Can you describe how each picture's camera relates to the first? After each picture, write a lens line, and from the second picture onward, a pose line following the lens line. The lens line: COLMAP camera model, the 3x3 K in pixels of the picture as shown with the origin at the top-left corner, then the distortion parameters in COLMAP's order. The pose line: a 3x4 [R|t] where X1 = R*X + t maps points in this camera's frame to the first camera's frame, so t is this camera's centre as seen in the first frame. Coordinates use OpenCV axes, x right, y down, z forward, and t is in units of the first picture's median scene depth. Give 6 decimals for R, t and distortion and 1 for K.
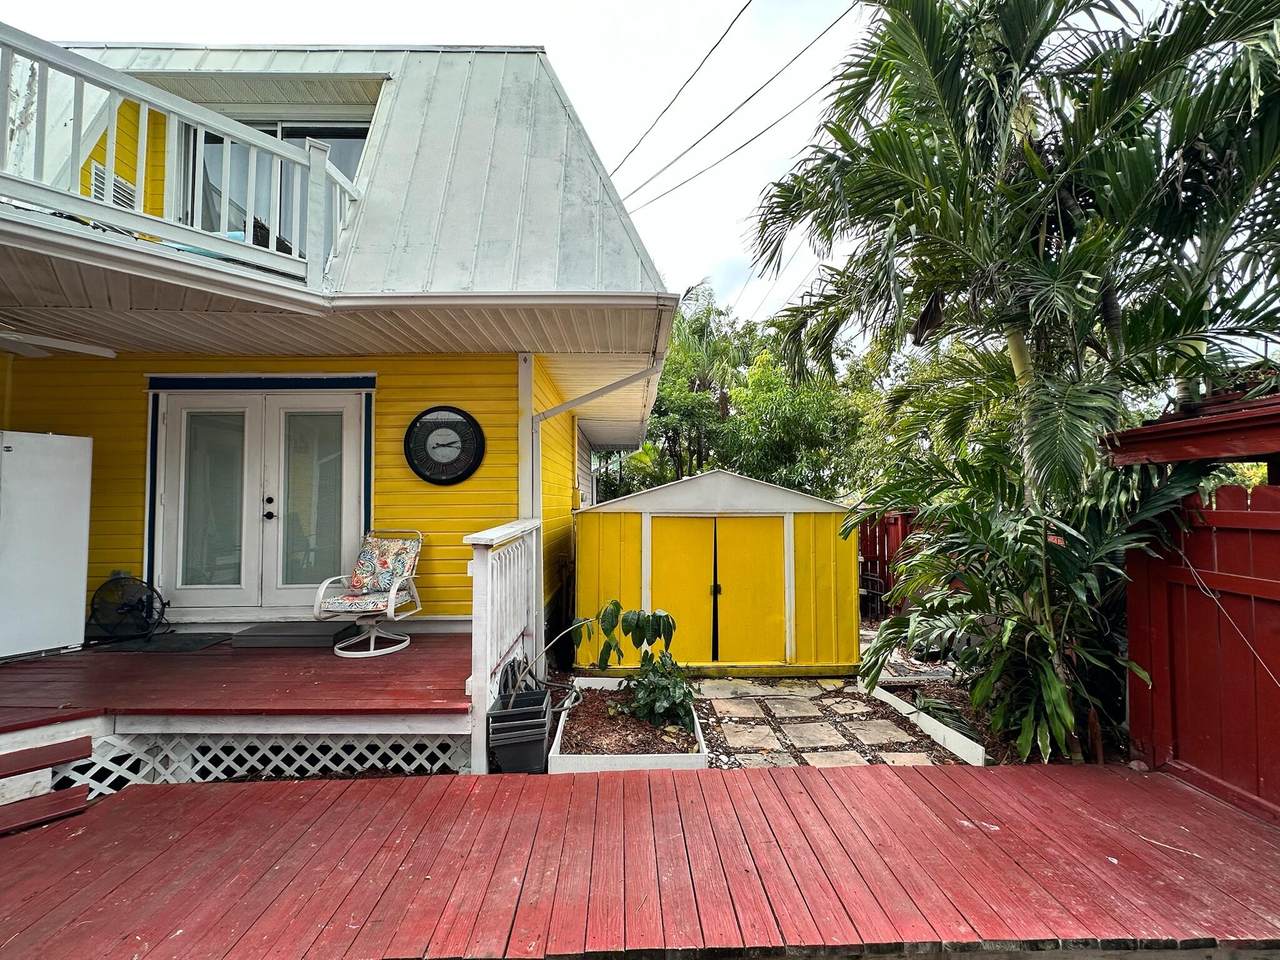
lens RADIAL K [[508.0, 0, 640.0], [0, 508.0, 480.0], [0, 0, 1]] dist [-0.001579, 0.000126]
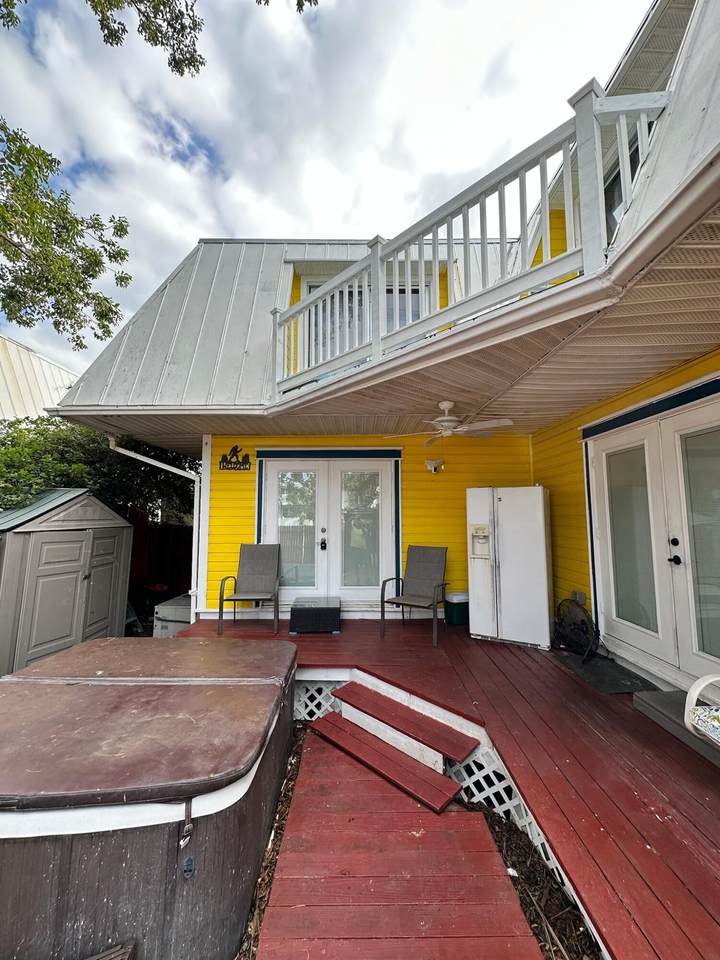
lens RADIAL K [[381.8, 0, 360.7], [0, 381.8, 480.3], [0, 0, 1]] dist [-0.002202, 0.000616]
pose [[-0.021349, -0.086034, -0.996063, -0.089171], [0.045860, 0.995158, -0.086939, -0.036063], [0.998720, -0.047535, -0.017300, 0.575405]]
